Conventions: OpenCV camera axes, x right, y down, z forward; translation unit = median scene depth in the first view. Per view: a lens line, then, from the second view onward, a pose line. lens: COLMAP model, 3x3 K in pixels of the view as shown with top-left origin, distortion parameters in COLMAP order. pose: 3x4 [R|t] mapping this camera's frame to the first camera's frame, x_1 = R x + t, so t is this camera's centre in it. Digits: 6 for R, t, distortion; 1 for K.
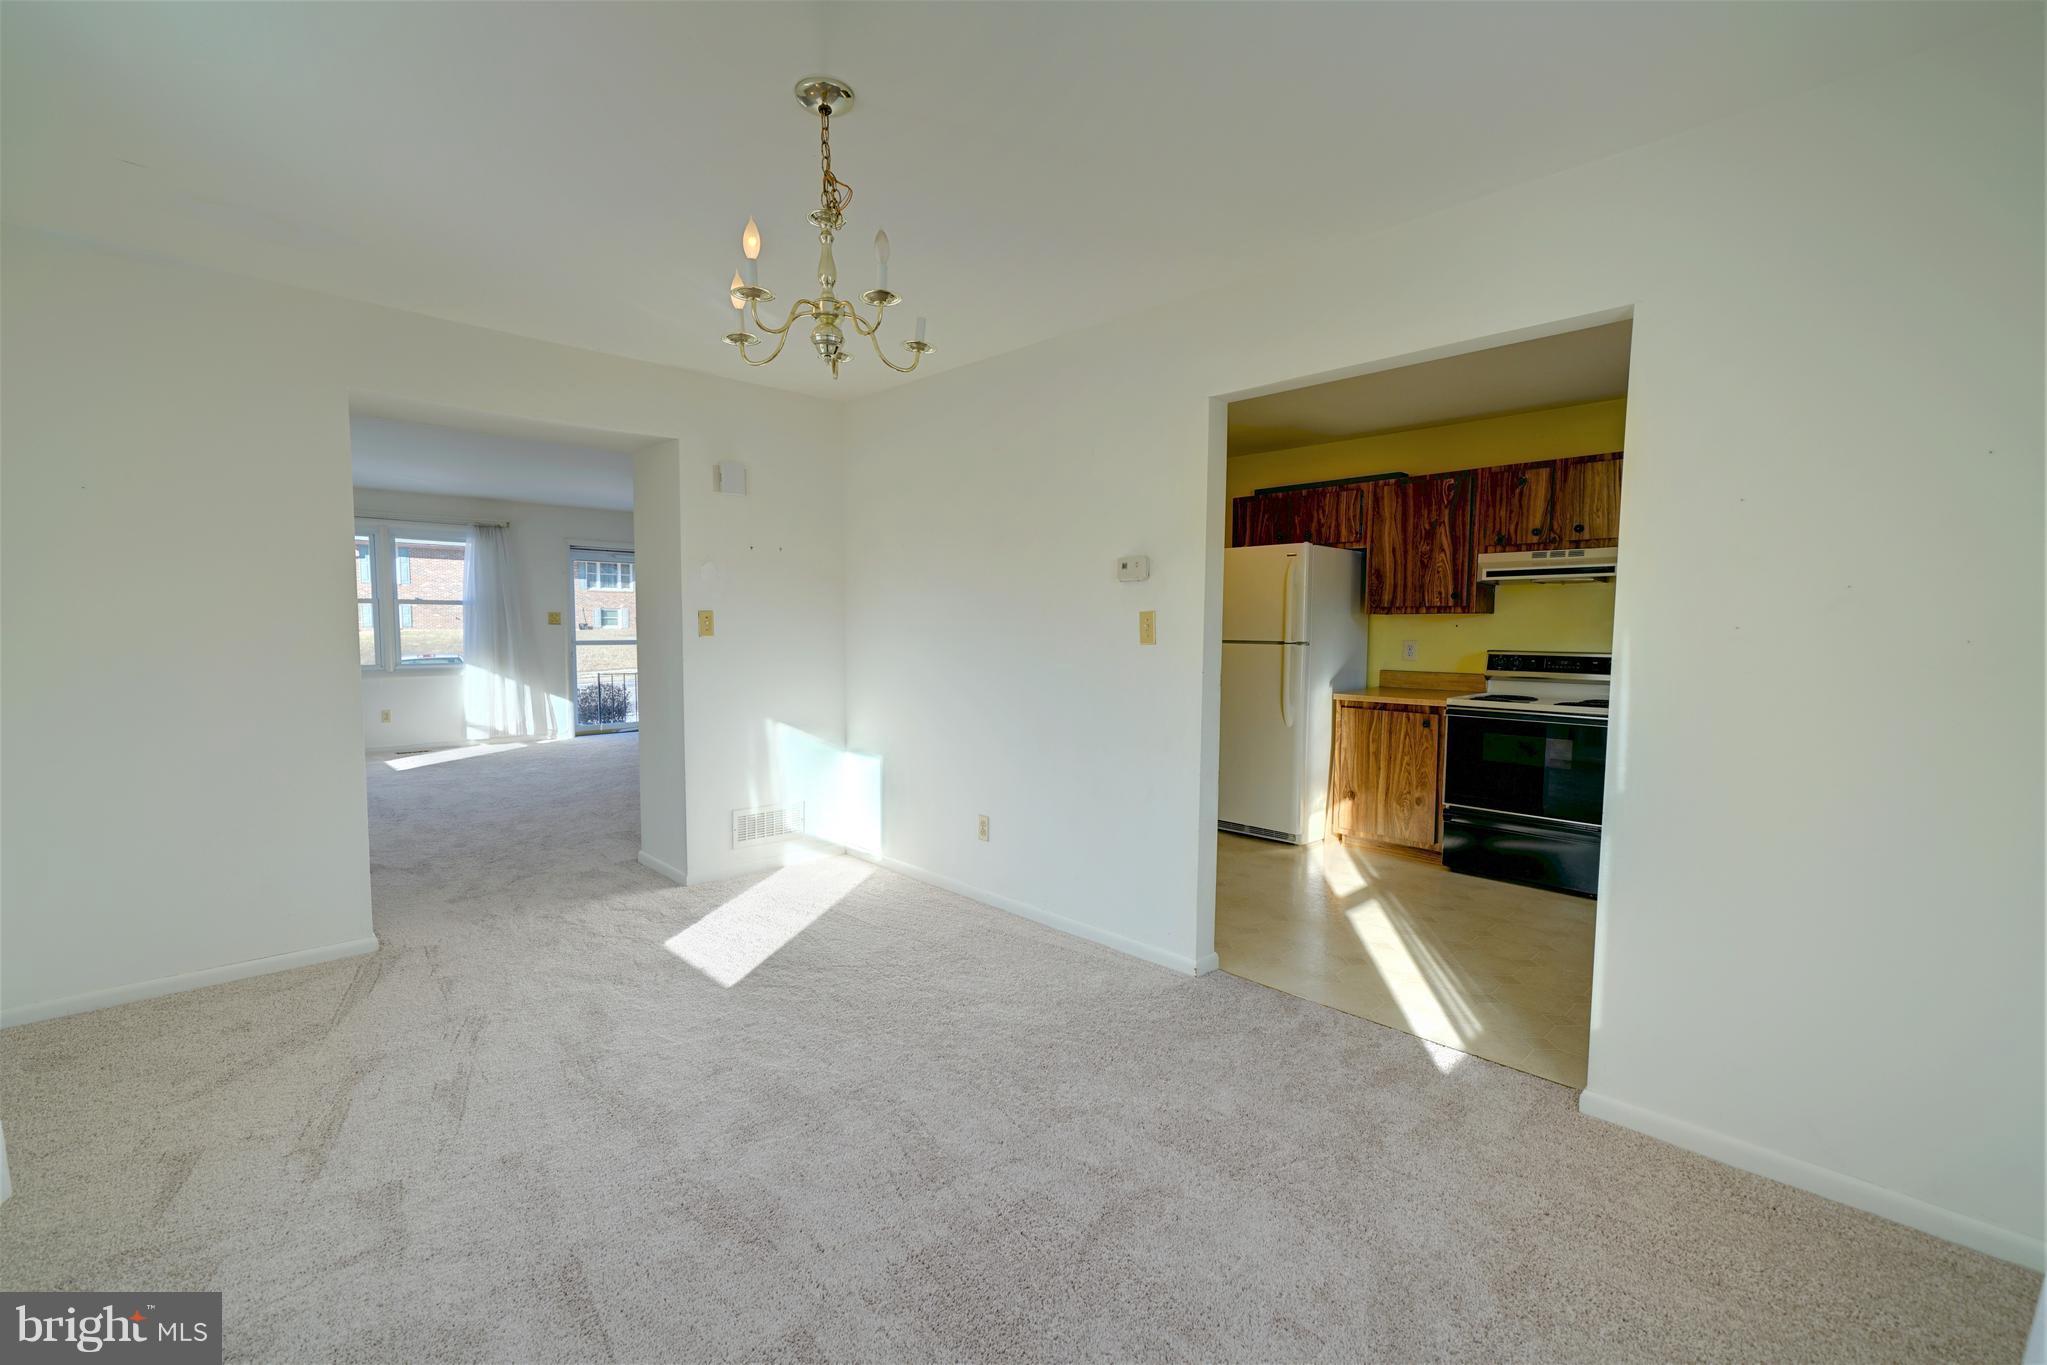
lens RADIAL K [[866.2, 0, 1015.0], [0, 866.2, 685.8], [0, 0, 1]] dist [-0.000993, 0.000154]
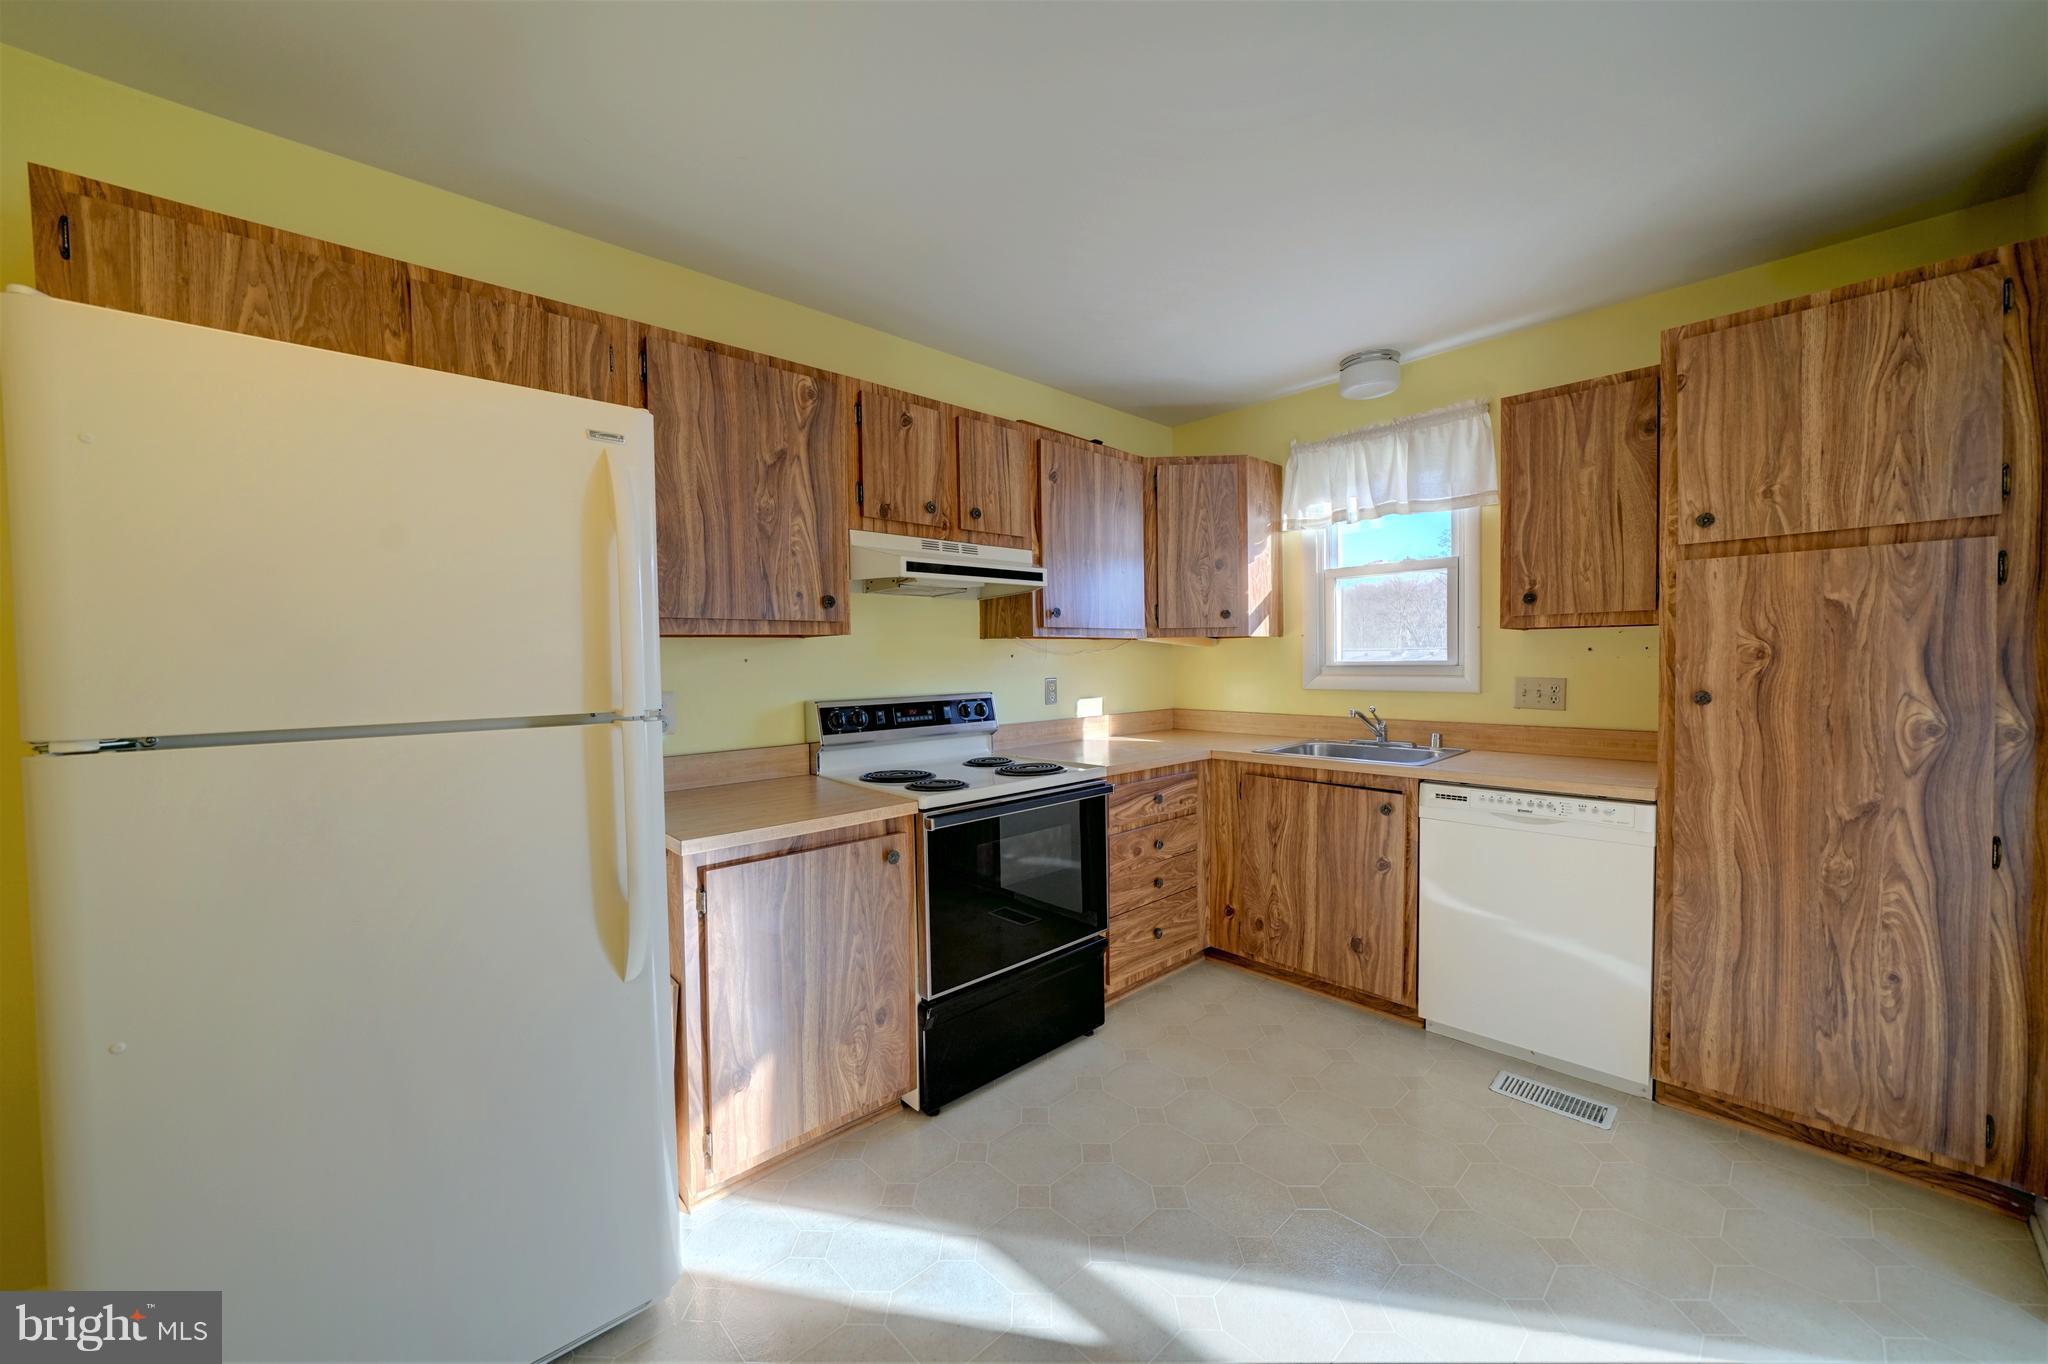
lens RADIAL K [[750.1, 0, 1010.3], [0, 750.1, 682.0], [0, 0, 1]] dist [-0.017033, -0.000023]
pose [[0.026290, -0.035951, 0.999008, 0.053073], [0.085795, 0.995747, 0.033576, -0.061504], [-0.995966, 0.084827, 0.029263, 0.885516]]
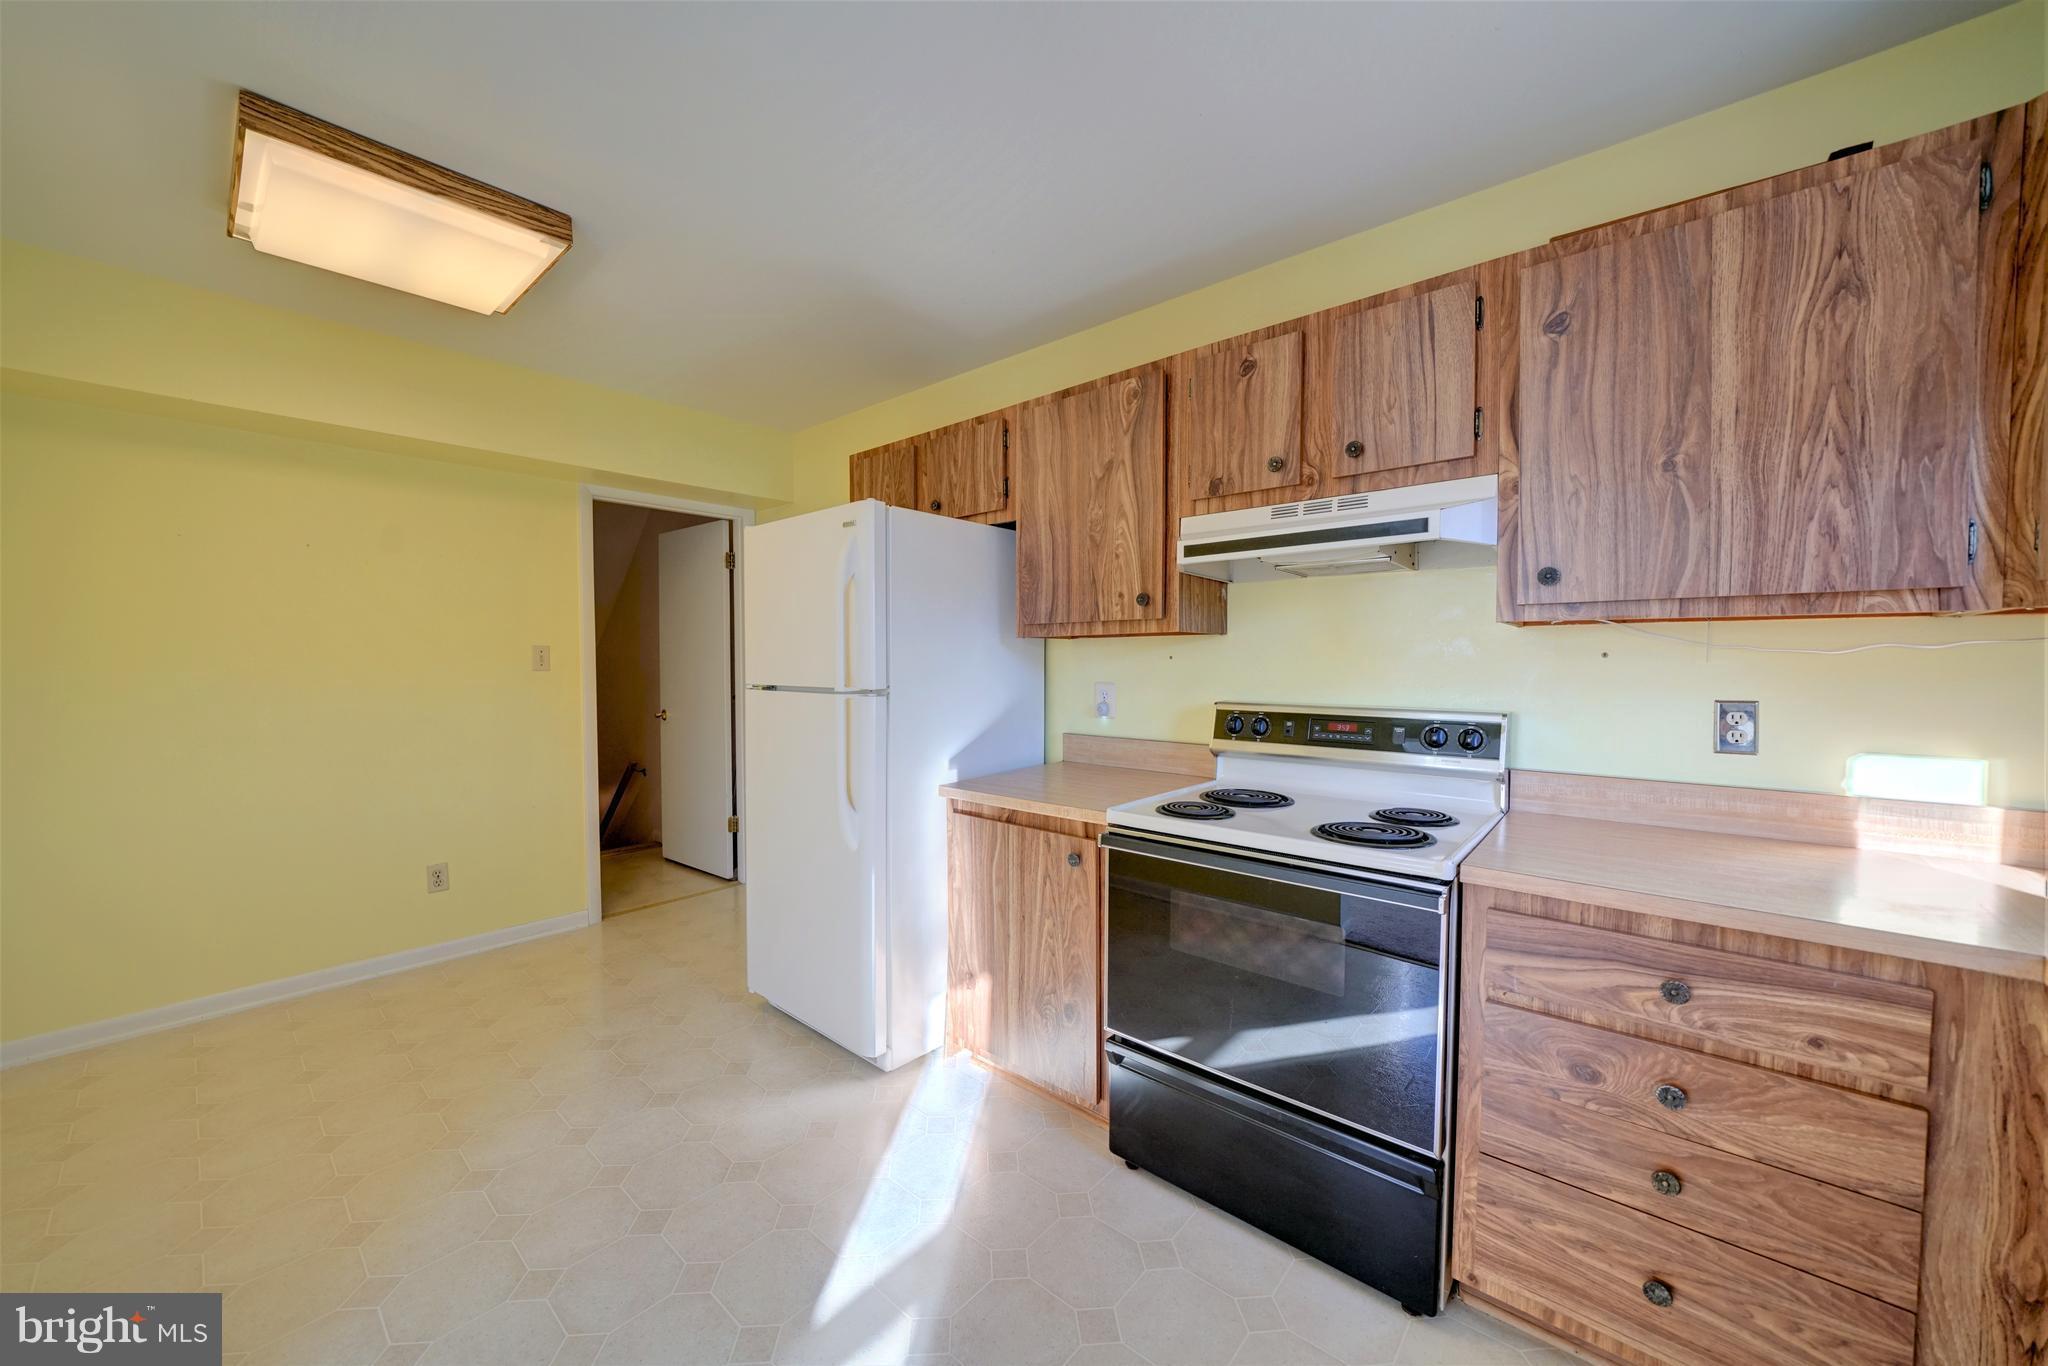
lens RADIAL K [[750.1, 0, 1010.3], [0, 750.1, 683.0], [0, 0, 1]] dist [-0.017033, -0.000023]
pose [[0.996919, -0.009927, 0.077807, 0.395156], [0.012777, 0.999262, -0.036223, -0.038789], [-0.077390, 0.037105, 0.996310, 0.562700]]
